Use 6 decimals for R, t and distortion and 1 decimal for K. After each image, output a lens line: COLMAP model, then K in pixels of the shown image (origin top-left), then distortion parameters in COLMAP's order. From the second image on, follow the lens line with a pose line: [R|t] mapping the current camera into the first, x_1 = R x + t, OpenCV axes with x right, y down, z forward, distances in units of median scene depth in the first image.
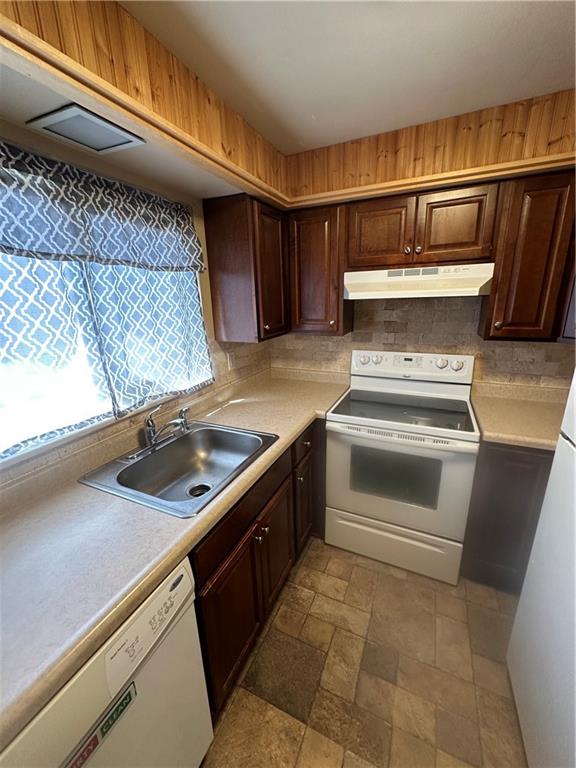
lens RADIAL K [[306.0, 0, 289.0], [0, 306.0, 383.2], [0, 0, 1]] dist [-0.002517, 0.000724]
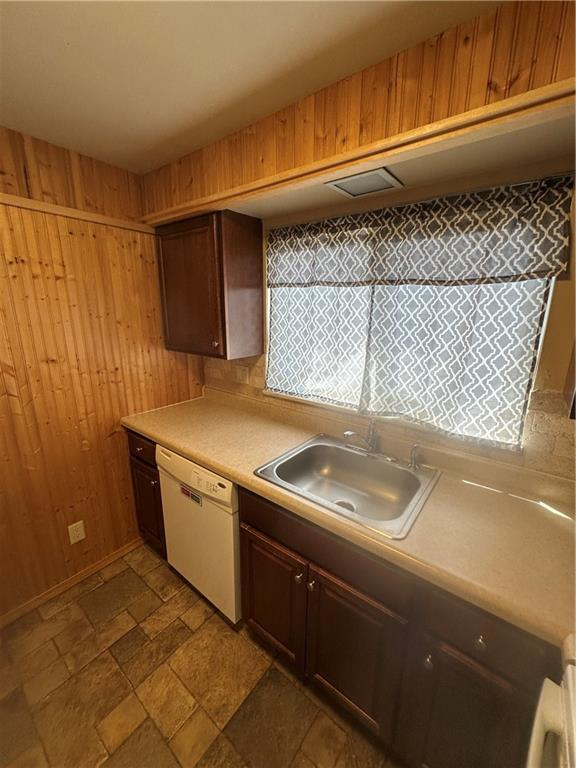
lens RADIAL K [[306.0, 0, 289.0], [0, 306.0, 383.2], [0, 0, 1]] dist [-0.002517, 0.000724]
pose [[-0.231166, 0.252154, -0.939670, 0.459581], [-0.271382, 0.910784, 0.311165, -0.221855], [0.934299, 0.326940, -0.142113, 0.665351]]
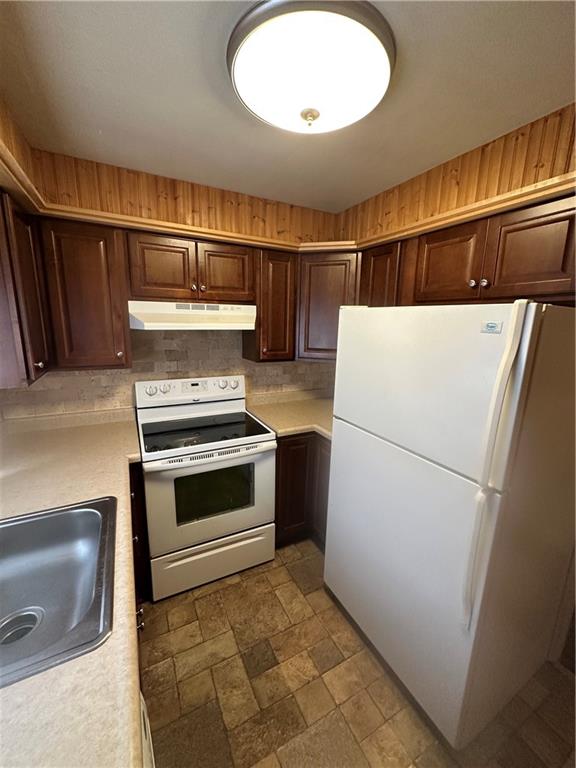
lens RADIAL K [[306.0, 0, 289.0], [0, 306.0, 383.2], [0, 0, 1]] dist [-0.002517, 0.000724]
pose [[0.612577, -0.119084, 0.781389, -0.314844], [0.177065, 0.984136, 0.011171, -0.044791], [-0.770323, 0.131513, 0.623945, 0.089172]]
